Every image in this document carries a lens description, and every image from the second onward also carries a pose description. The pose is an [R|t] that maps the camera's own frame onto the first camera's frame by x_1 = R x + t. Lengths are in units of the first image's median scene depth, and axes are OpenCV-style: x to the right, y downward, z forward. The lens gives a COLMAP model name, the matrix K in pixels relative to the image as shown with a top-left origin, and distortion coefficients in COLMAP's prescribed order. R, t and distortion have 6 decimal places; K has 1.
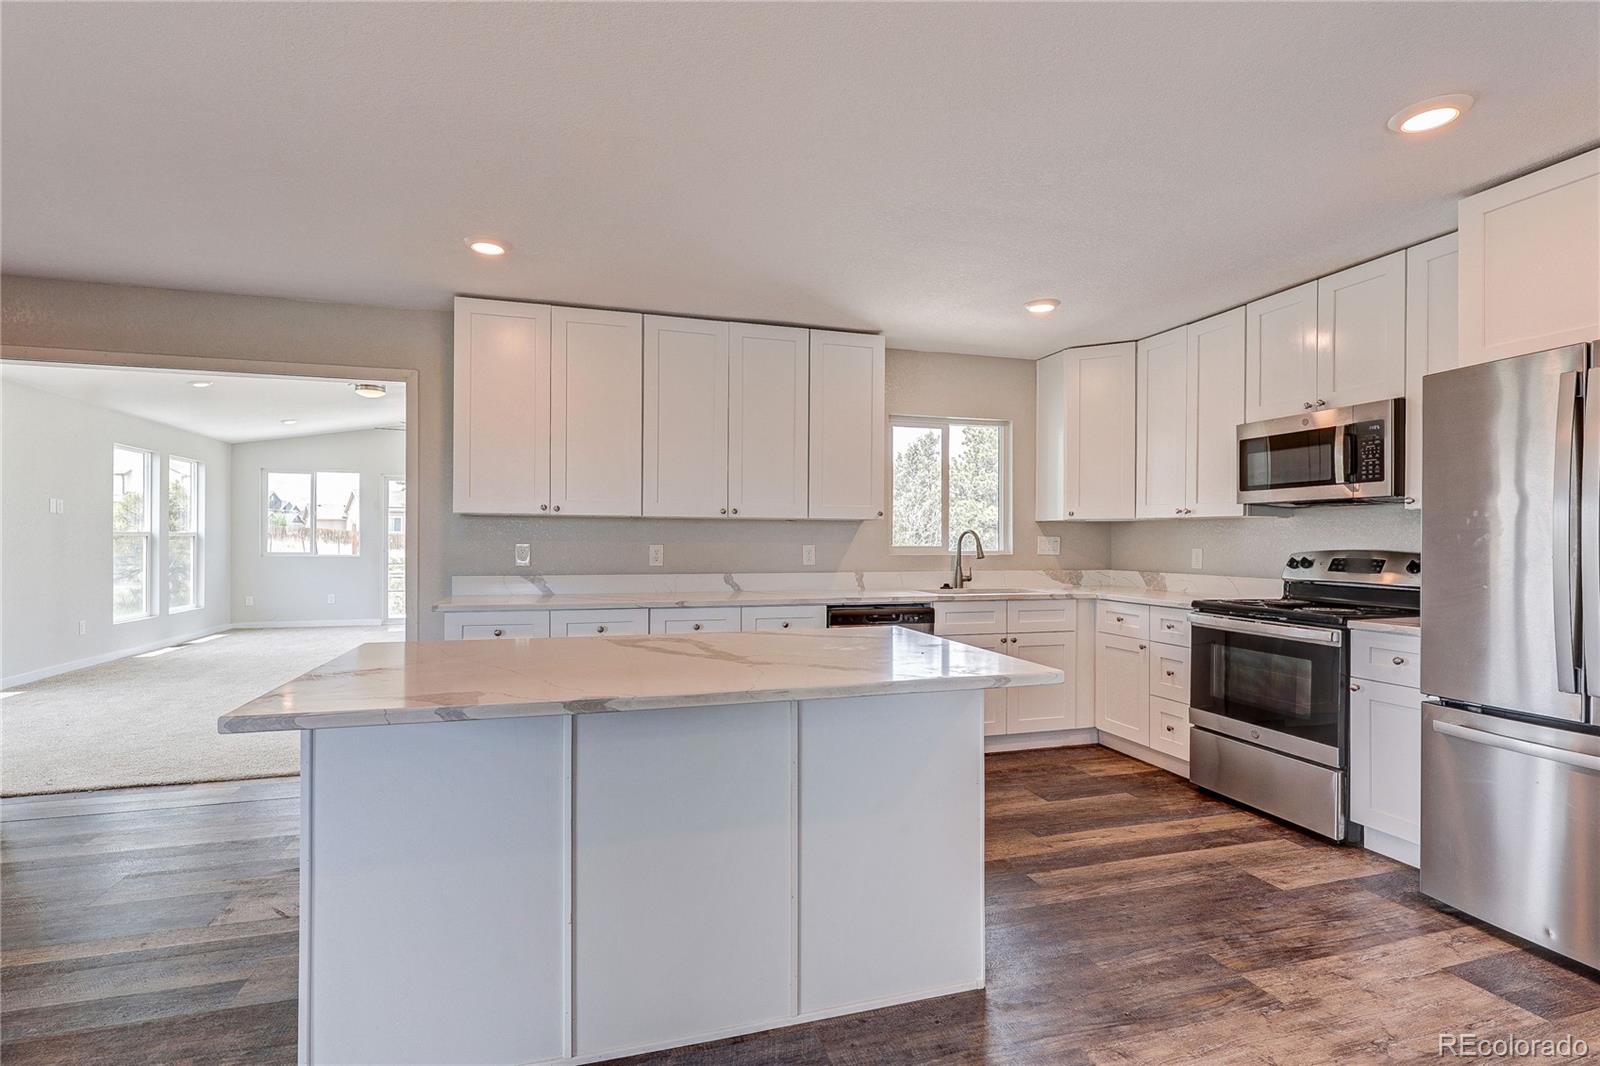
lens RADIAL K [[760.3, 0, 797.7], [0, 760.3, 540.6], [0, 0, 1]] dist [-0.001308, -0.000014]
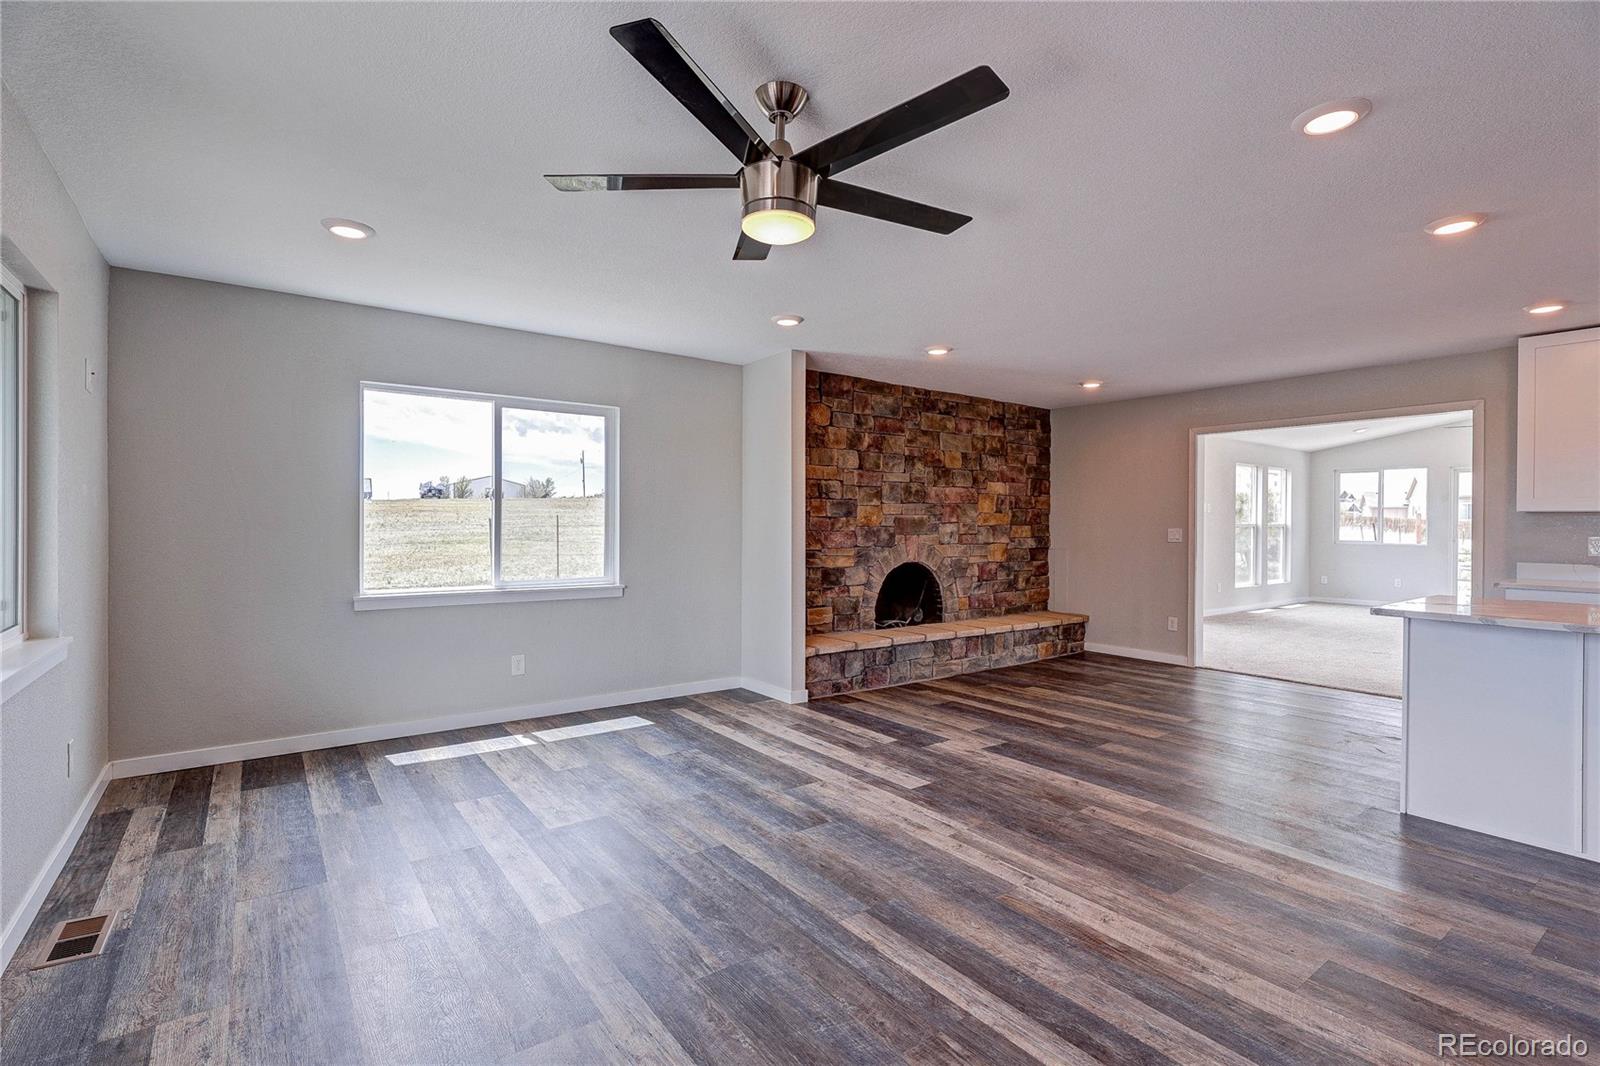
lens RADIAL K [[735.4, 0, 796.9], [0, 735.4, 529.3], [0, 0, 1]] dist [-0.005437, -0.000709]
pose [[0.333958, 0.003419, -0.942582, 0.233182], [-0.002610, 0.999993, 0.002703, -0.005694], [0.942584, 0.001557, 0.333965, -0.424814]]
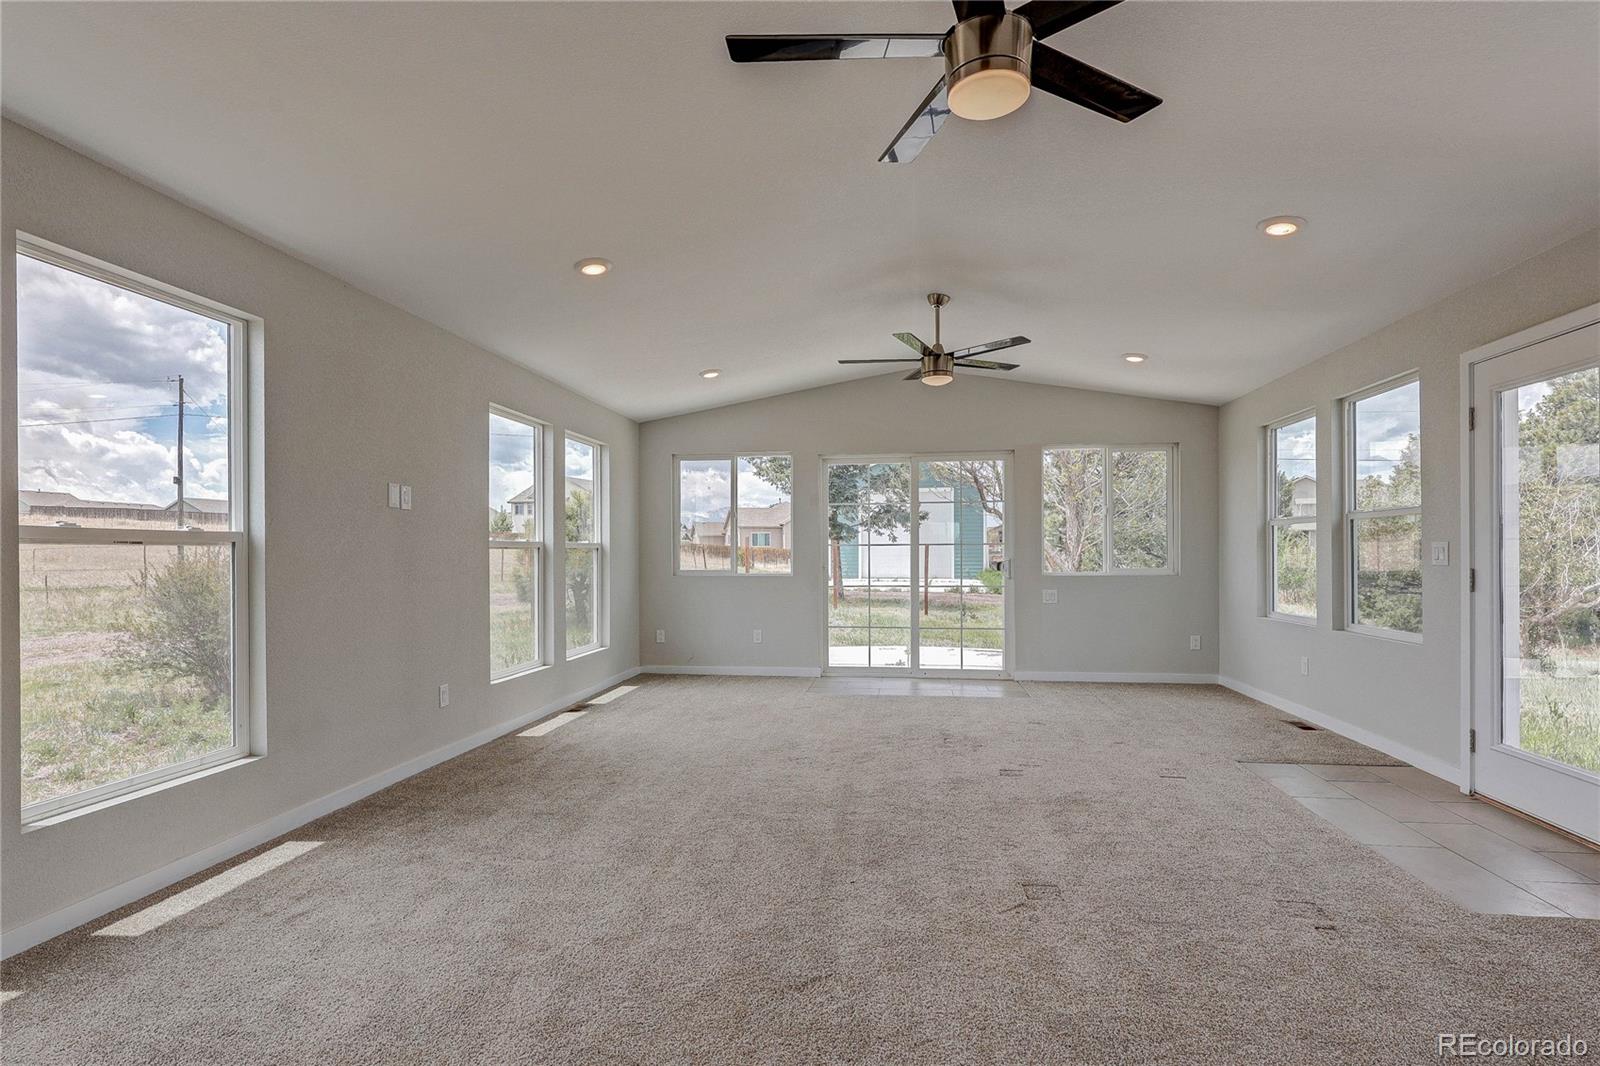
lens RADIAL K [[773.1, 0, 800.6], [0, 773.1, 556.8], [0, 0, 1]] dist [-0.004384, -0.000527]
pose [[0.907565, -0.005692, -0.419873, -0.630542], [0.007476, 0.999969, 0.002605, 0.003975], [0.419845, -0.005503, 0.907579, 0.840080]]
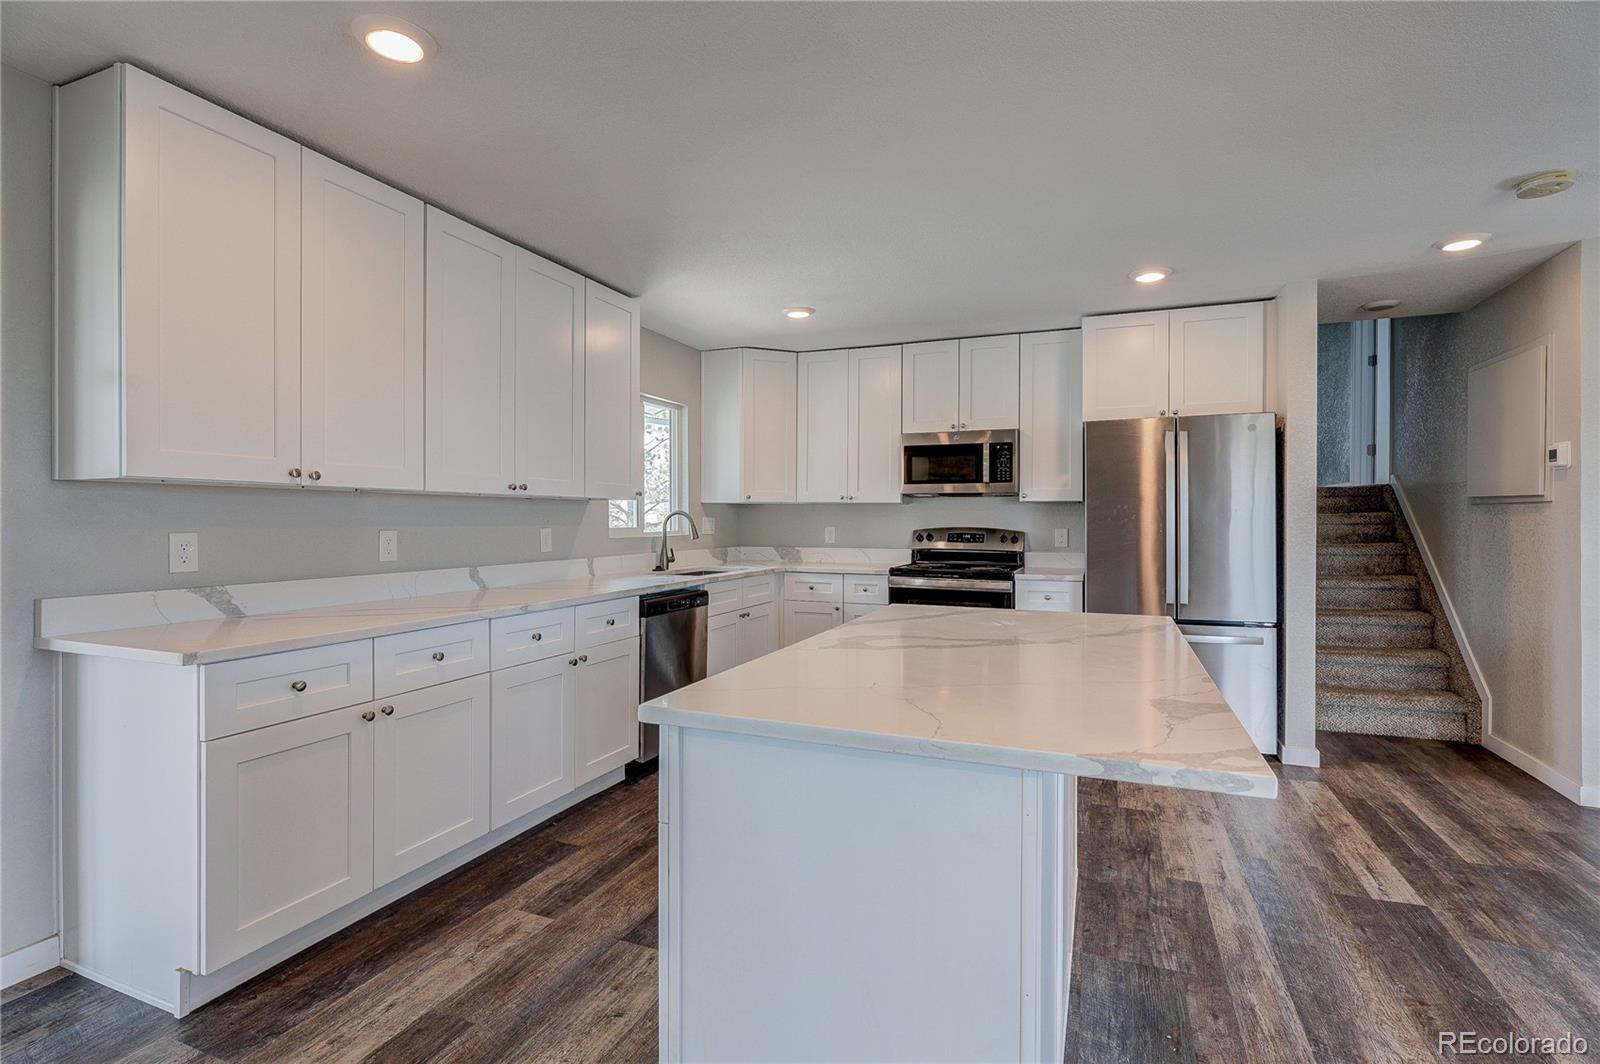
lens RADIAL K [[753.8, 0, 802.9], [0, 753.8, 525.9], [0, 0, 1]] dist [-0.003721, 0.000920]
pose [[0.625547, -0.010809, 0.780112, -0.459406], [0.000222, 0.999906, 0.013677, -0.007993], [-0.780187, -0.008382, 0.625491, 0.254270]]
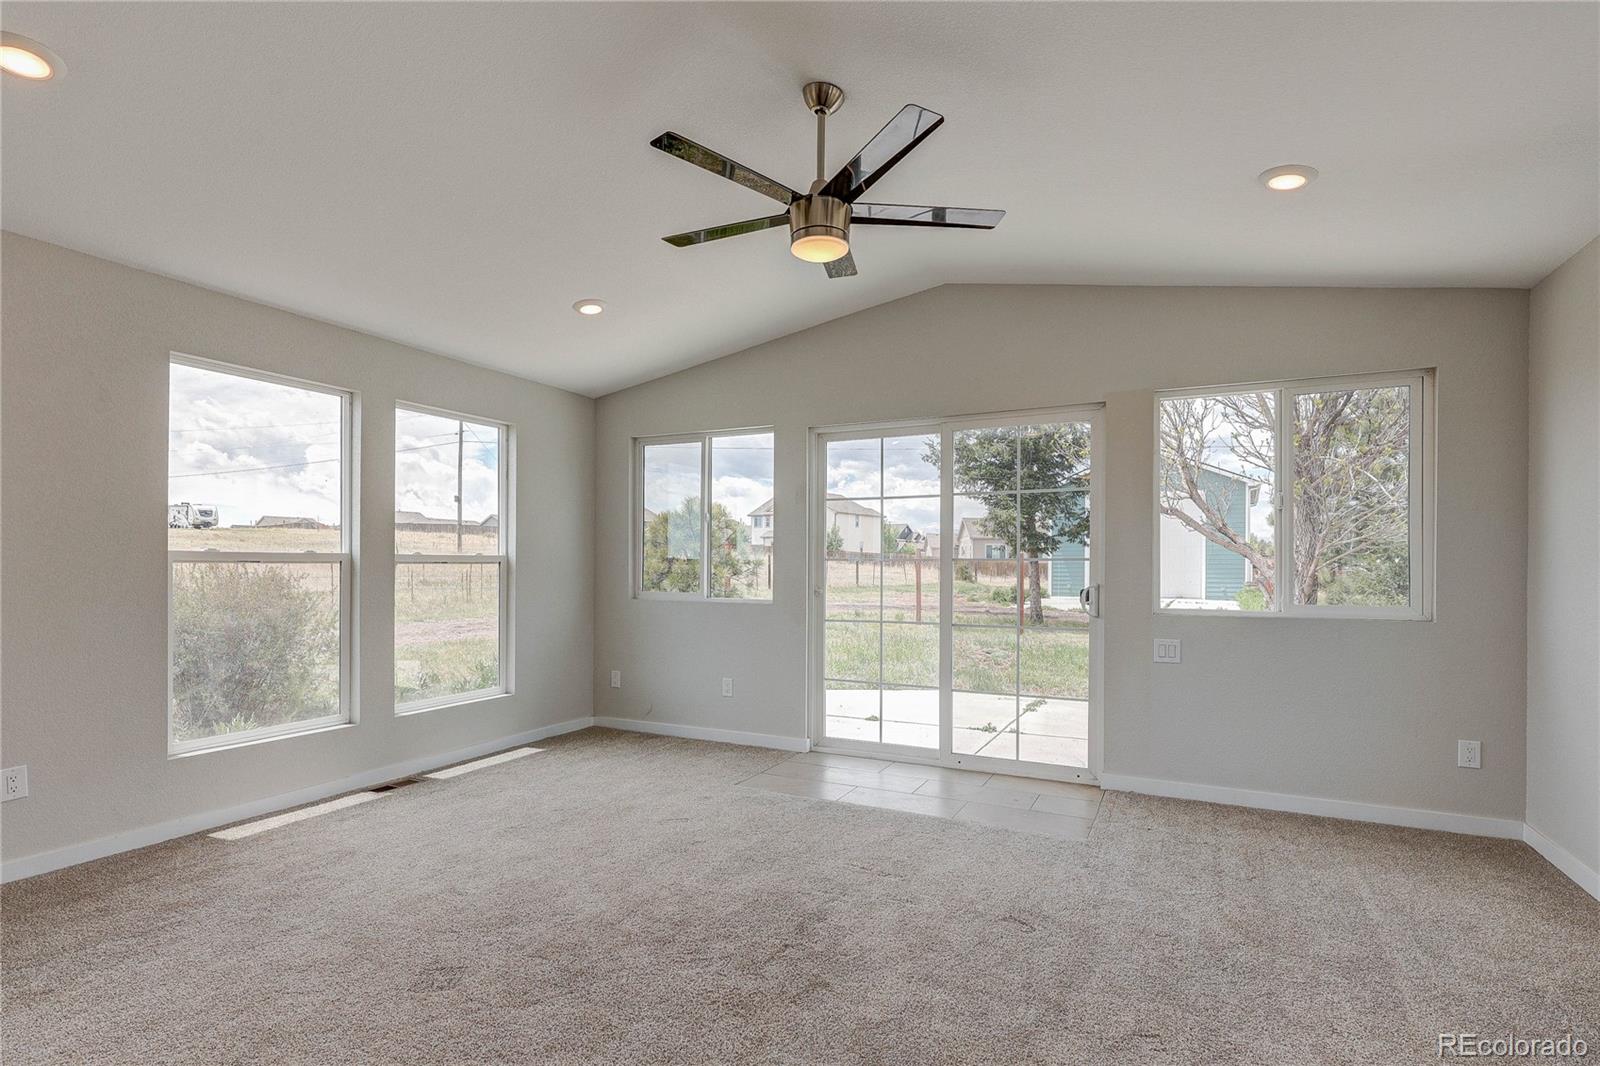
lens RADIAL K [[776.6, 0, 804.6], [0, 776.6, 568.3], [0, 0, 1]] dist [0.003885, 0.000028]
pose [[0.730868, 0.002799, -0.682514, -0.519755], [-0.002929, 0.999995, 0.000964, -0.003577], [0.682513, 0.001295, 0.730872, 1.504917]]
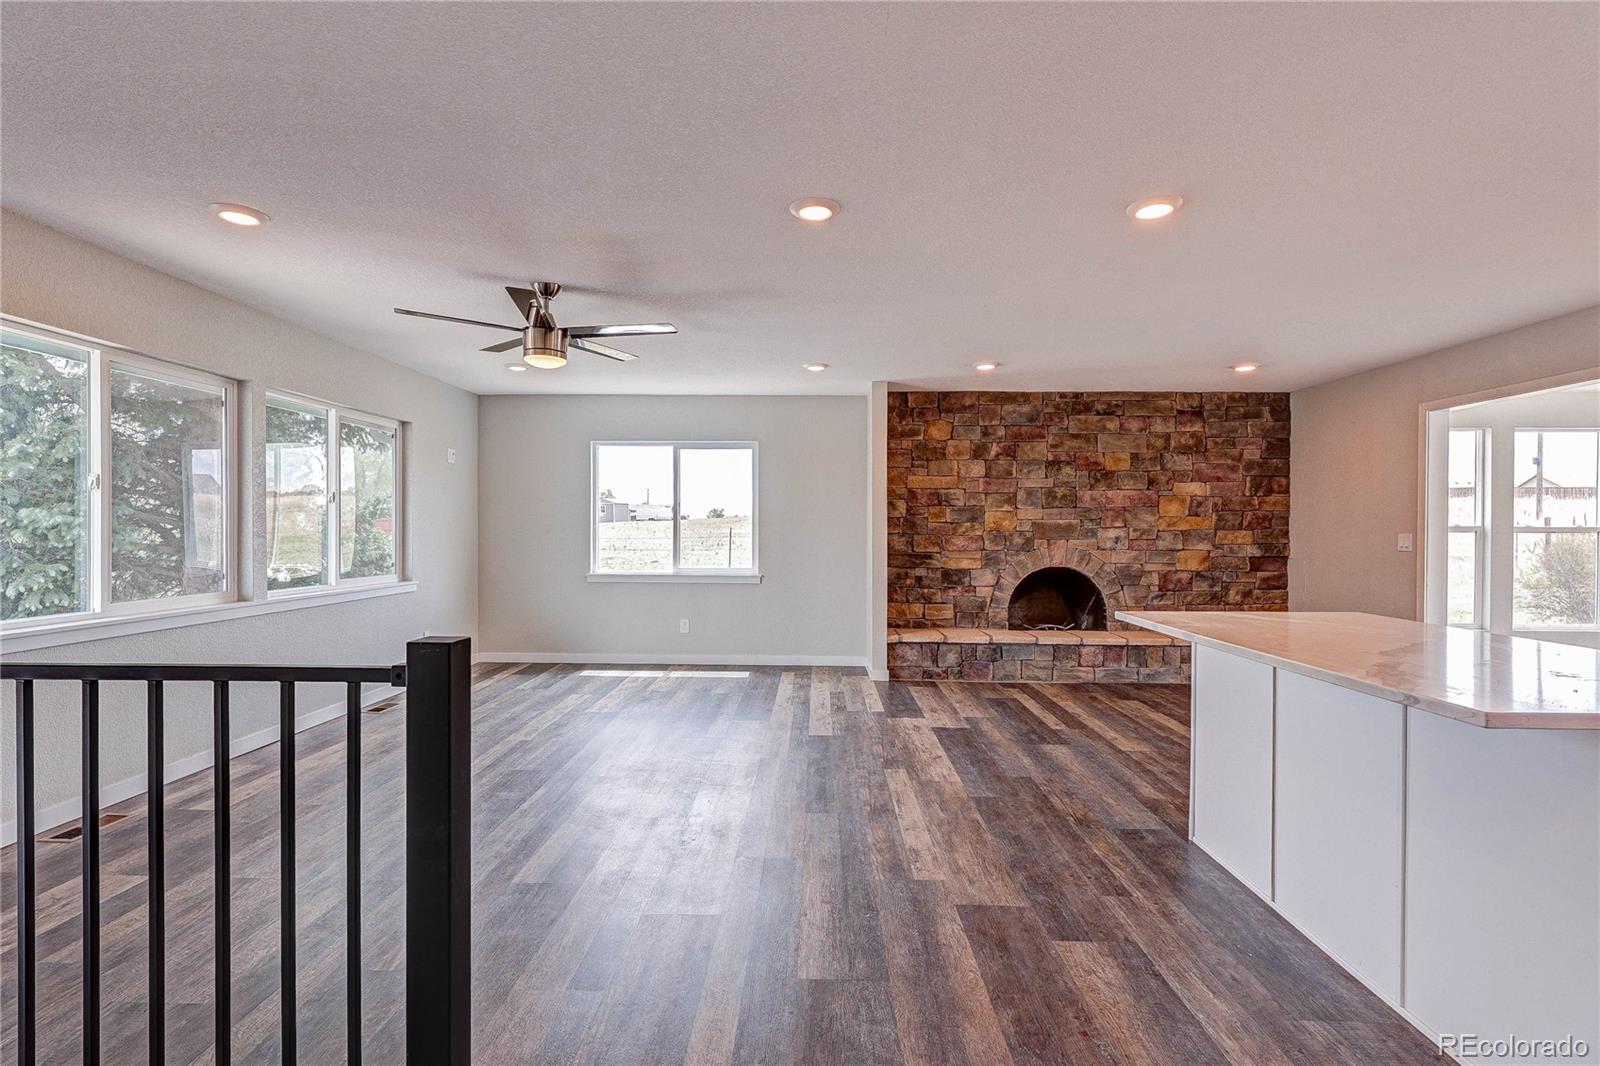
lens RADIAL K [[747.9, 0, 801.2], [0, 747.9, 540.8], [0, 0, 1]] dist [-0.002740, -0.000804]
pose [[-0.311959, 0.009078, -0.950052, 0.491942], [-0.004010, 0.999933, 0.010871, -0.003136], [0.950087, 0.007201, -0.311901, 0.223695]]
